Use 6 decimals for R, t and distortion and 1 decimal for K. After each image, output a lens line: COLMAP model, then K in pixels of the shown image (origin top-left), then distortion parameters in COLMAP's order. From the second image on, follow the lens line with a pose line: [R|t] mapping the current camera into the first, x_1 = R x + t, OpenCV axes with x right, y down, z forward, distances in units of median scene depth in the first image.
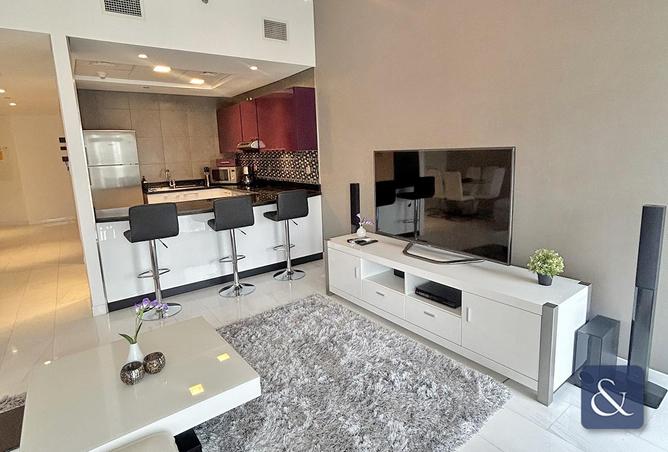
lens RADIAL K [[367.7, 0, 345.2], [0, 367.7, 209.0], [0, 0, 1]] dist [0.012249, -0.004220]
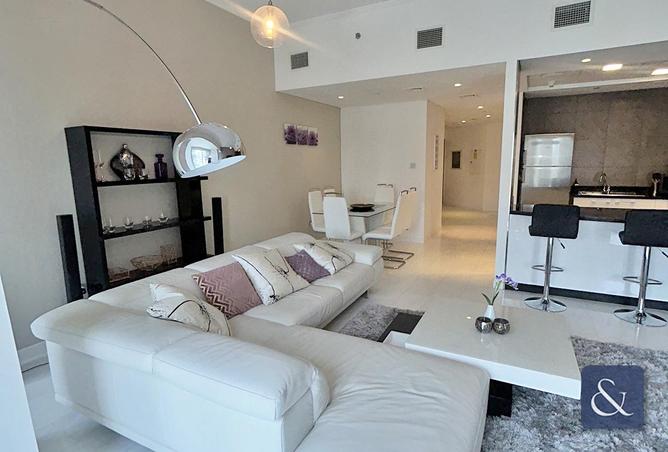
lens RADIAL K [[367.7, 0, 333.7], [0, 367.7, 226.6], [0, 0, 1]] dist [0.012249, -0.004220]
pose [[0.426706, 0.187789, -0.884679, 0.126645], [-0.149807, 0.979368, 0.135632, 0.001557], [0.891897, 0.074656, 0.446035, -0.038052]]
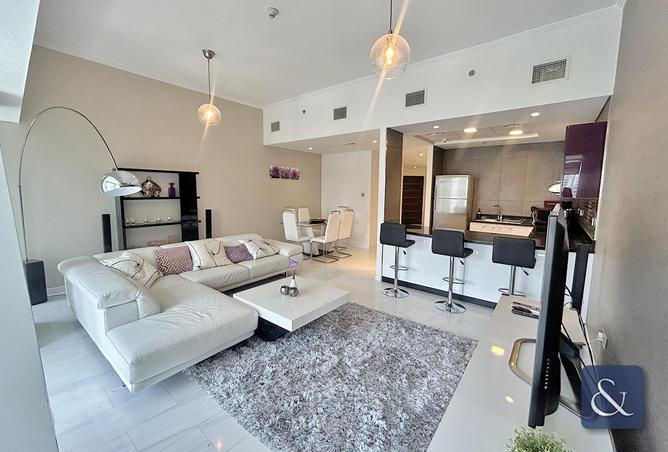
lens RADIAL K [[277.0, 0, 334.7], [0, 277.0, 223.0], [0, 0, 1]] dist [-0.002359, -0.000028]
pose [[0.243061, 0.157022, -0.957217, 0.448905], [-0.183138, 0.976492, 0.113681, -0.083444], [0.952566, 0.147671, 0.266104, 0.354668]]
